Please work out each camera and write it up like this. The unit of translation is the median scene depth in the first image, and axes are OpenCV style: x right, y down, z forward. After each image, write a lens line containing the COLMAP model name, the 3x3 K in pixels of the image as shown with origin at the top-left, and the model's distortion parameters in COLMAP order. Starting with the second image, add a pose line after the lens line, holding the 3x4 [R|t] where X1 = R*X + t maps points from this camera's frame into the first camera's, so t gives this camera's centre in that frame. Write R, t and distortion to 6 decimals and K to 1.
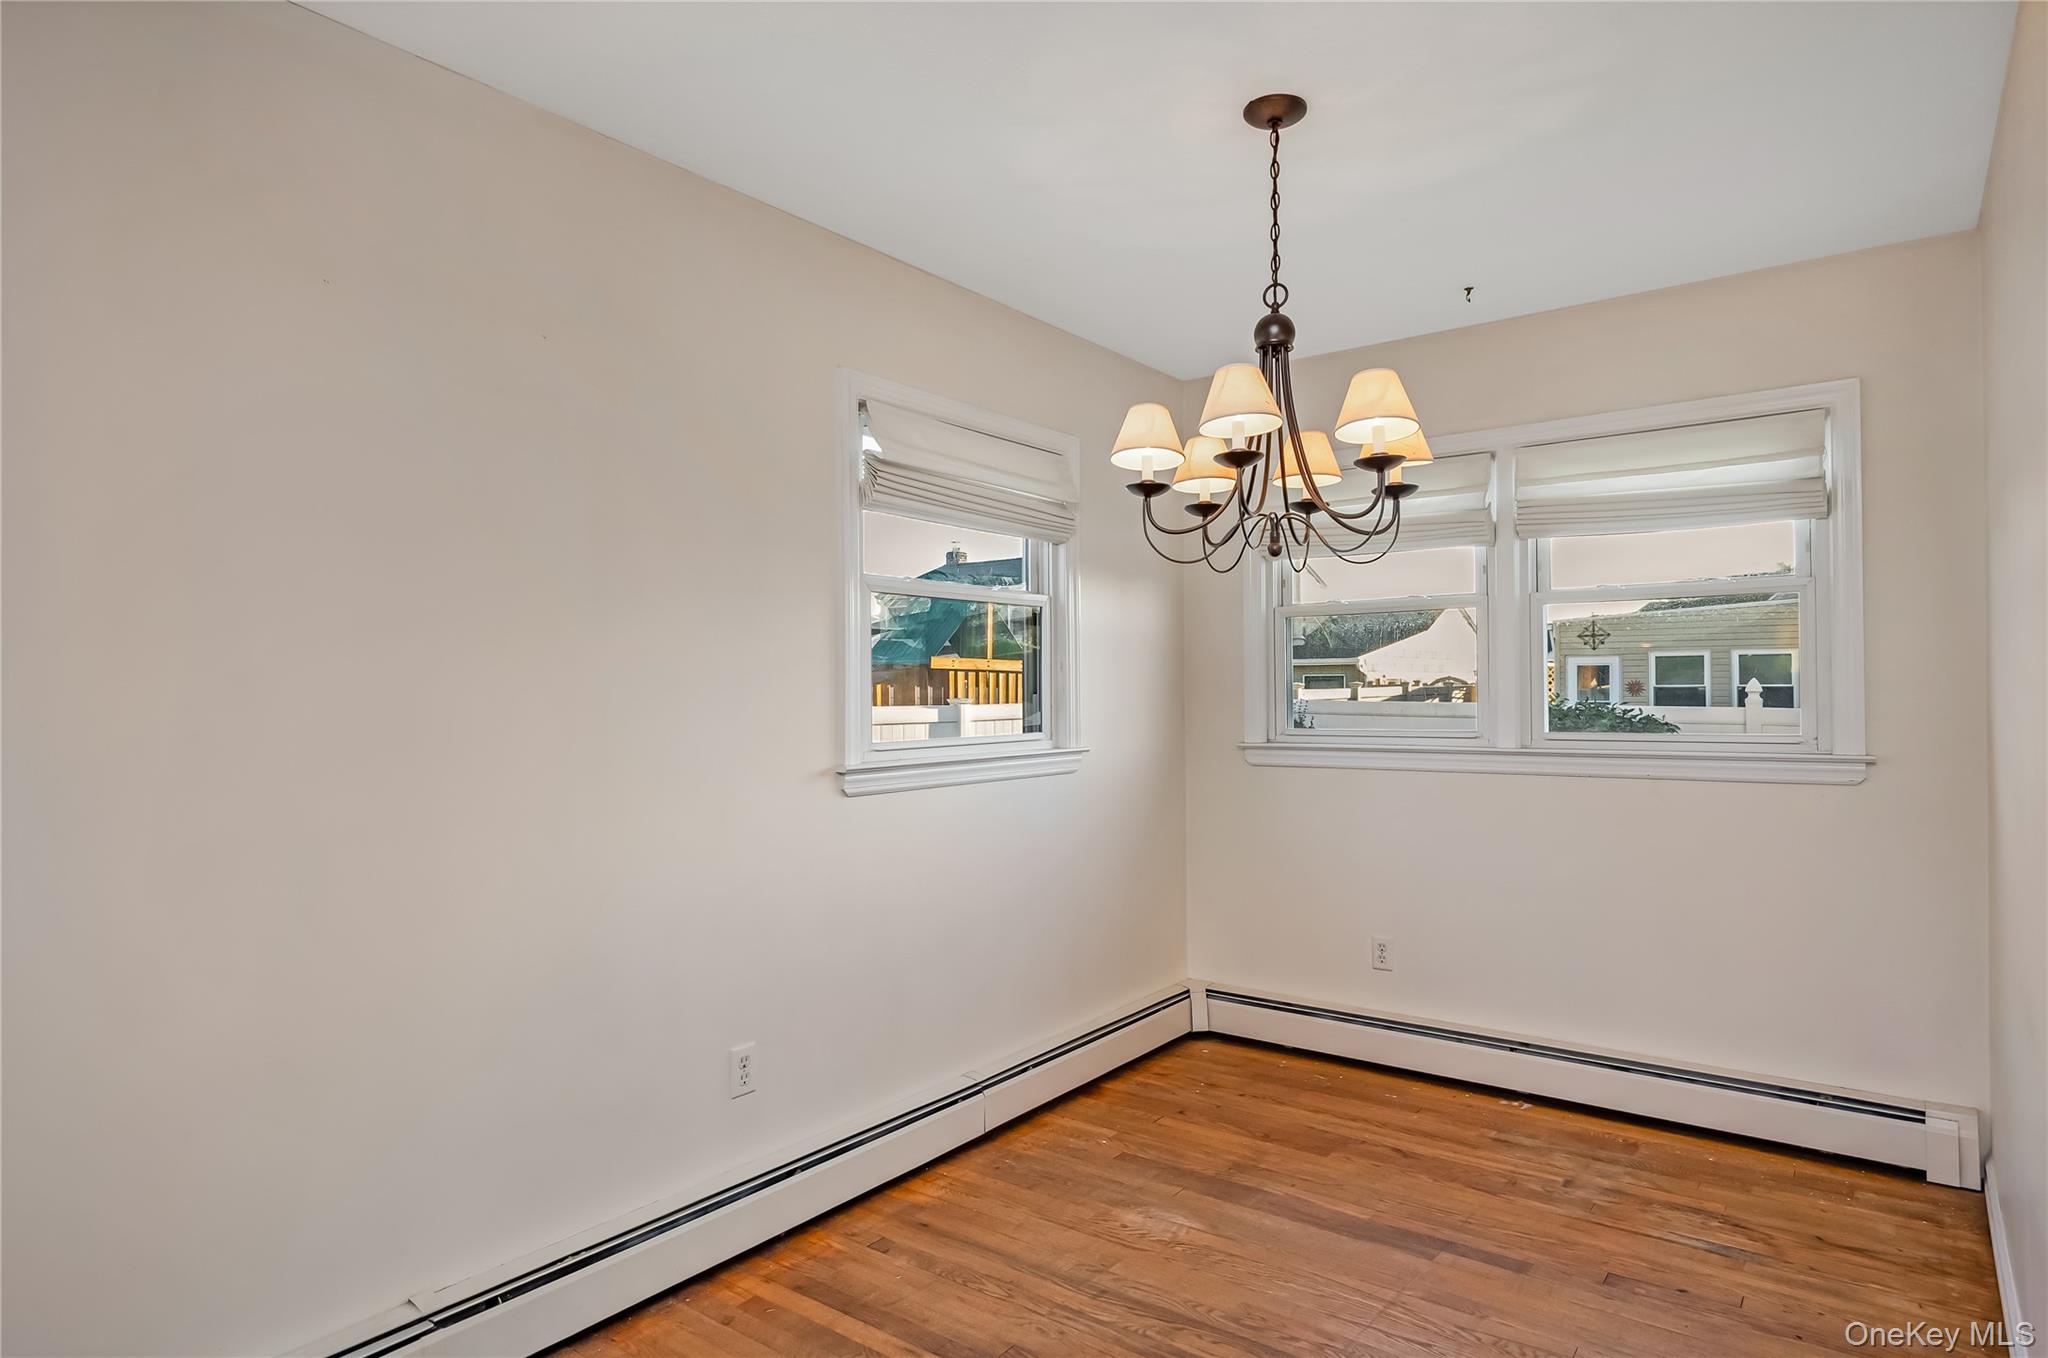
lens RADIAL K [[1142.0, 0, 1024.0], [0, 1142.0, 679.0], [0, 0, 1]] dist [-0.003049, -0.000640]
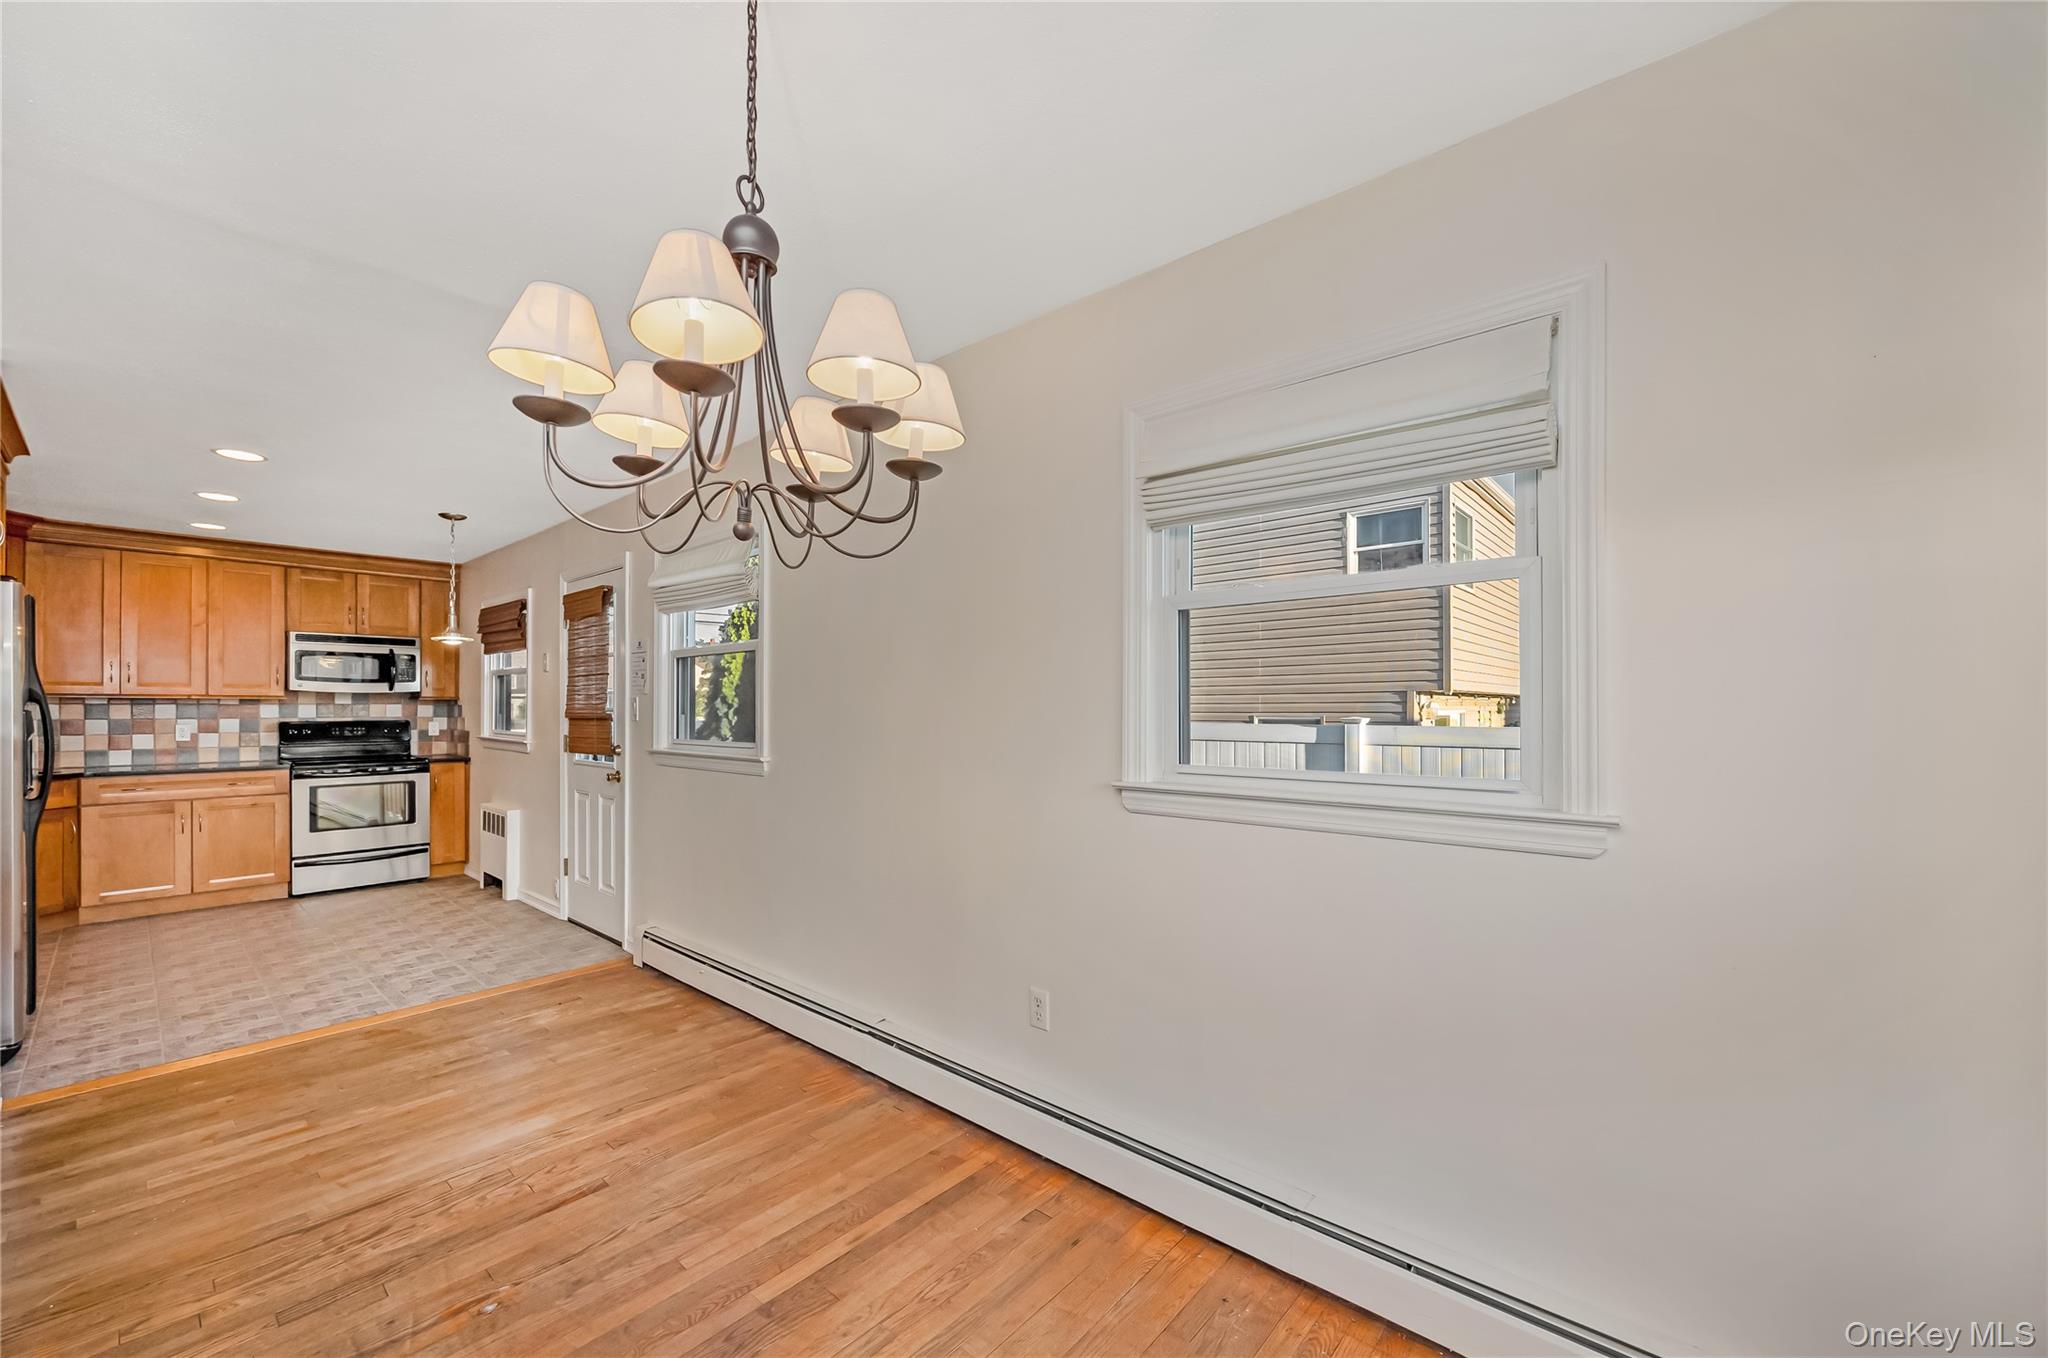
lens RADIAL K [[885.4, 0, 1112.8], [0, 885.4, 704.1], [0, 0, 1]] dist [-0.002340, -0.000891]
pose [[-0.075613, 0.003274, -0.997132, 0.597882], [0.008002, 0.999964, 0.002677, 0.004727], [0.997105, -0.007777, -0.075637, 0.962407]]
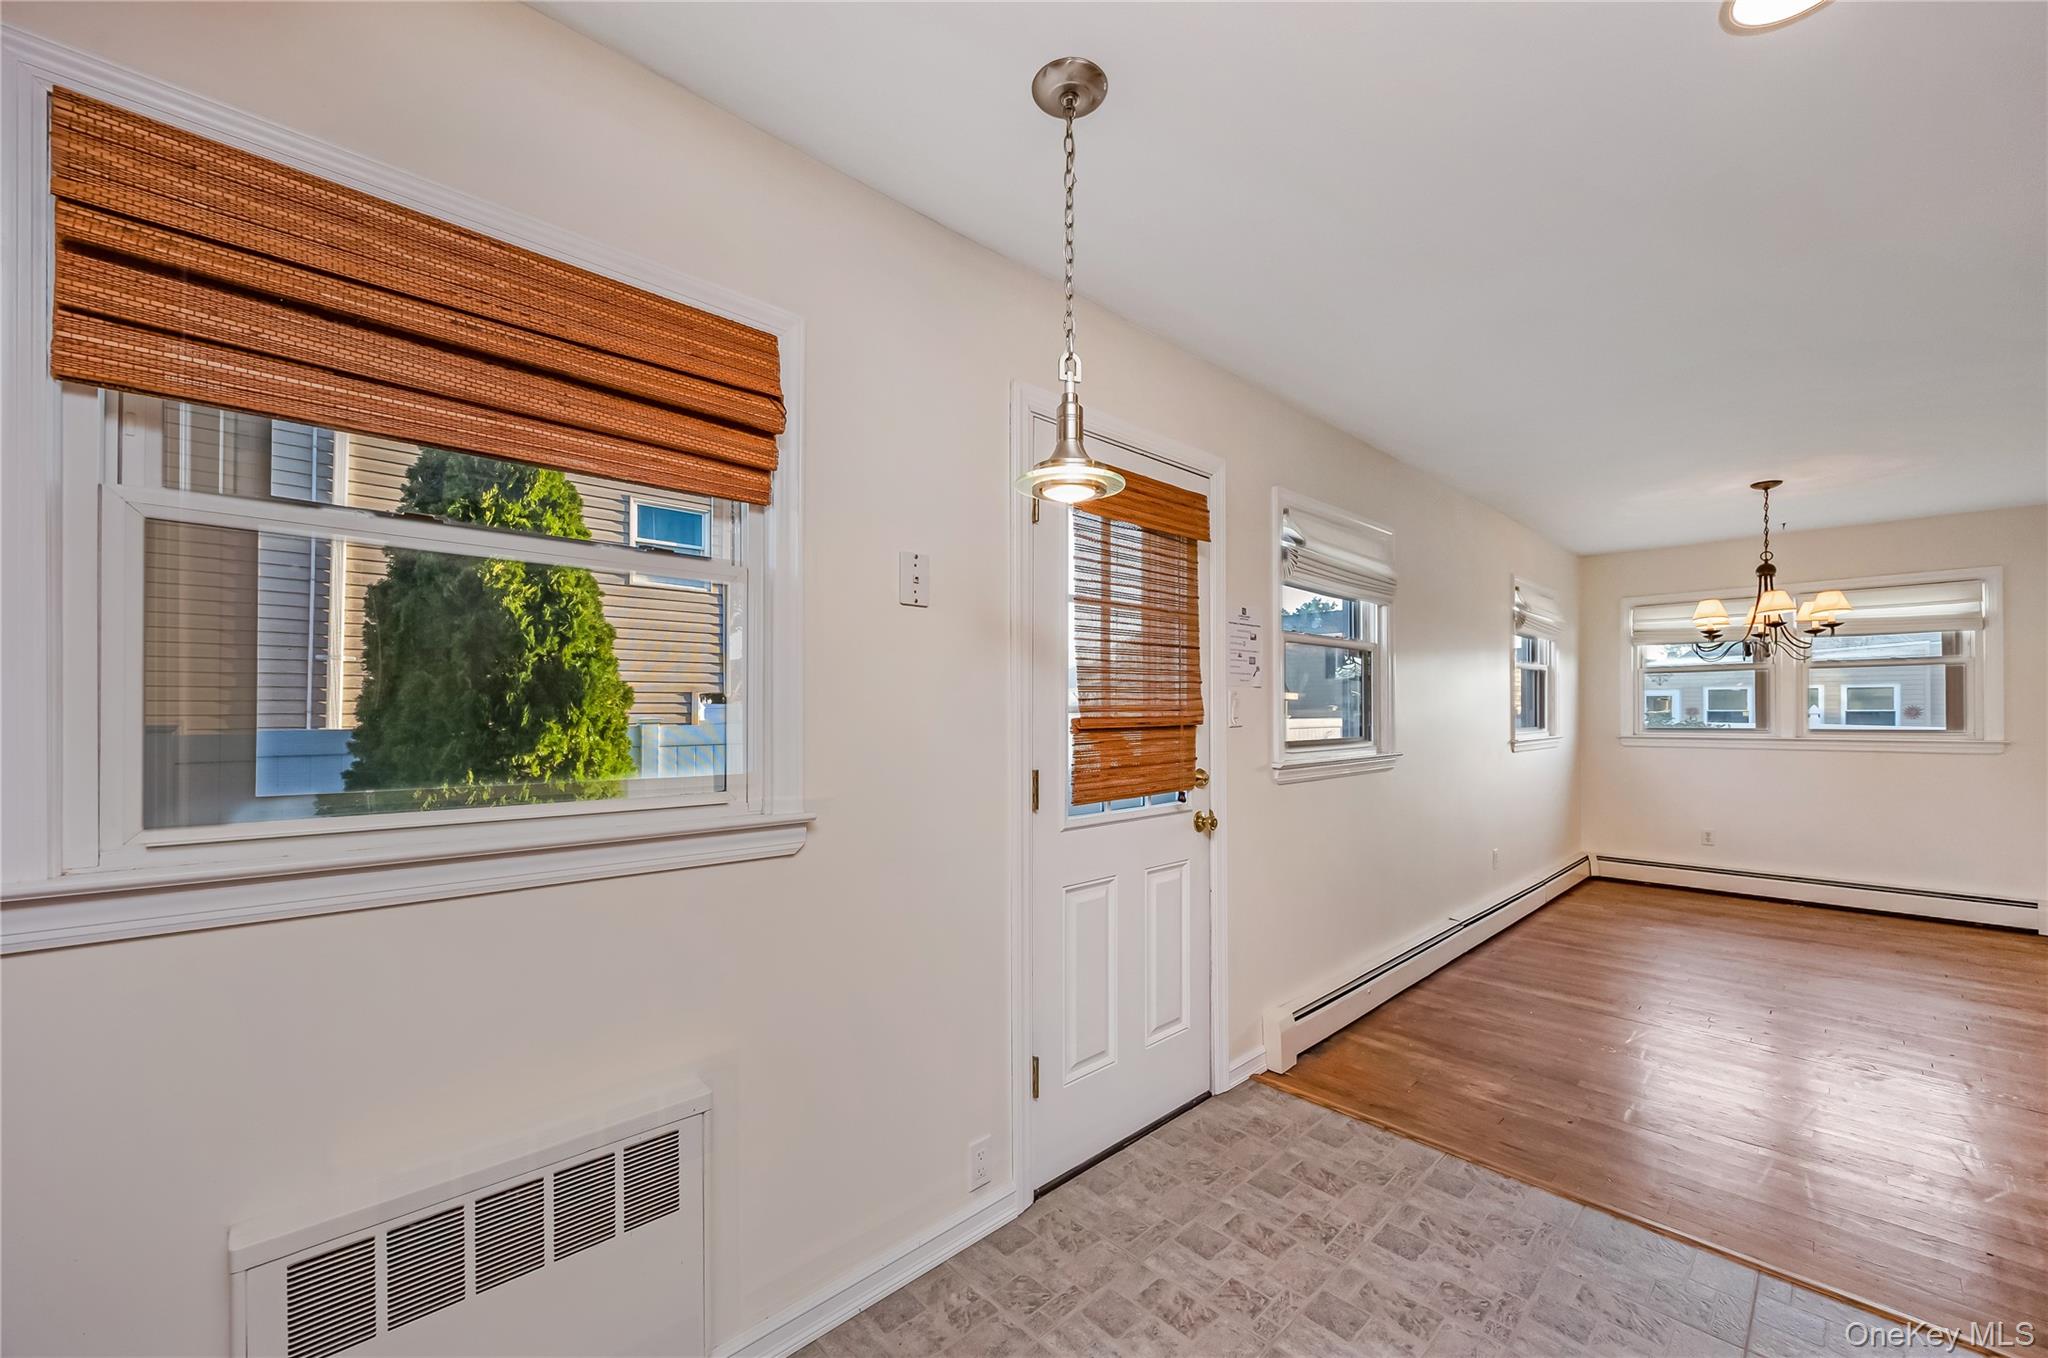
lens RADIAL K [[789.6, 0, 1054.1], [0, 789.6, 707.3], [0, 0, 1]] dist [-0.001810, -0.000090]
pose [[0.988574, 0.006050, -0.150617, -0.794629], [-0.005210, 0.999969, 0.005970, 0.004094], [0.150649, -0.005117, 0.988574, -0.725175]]
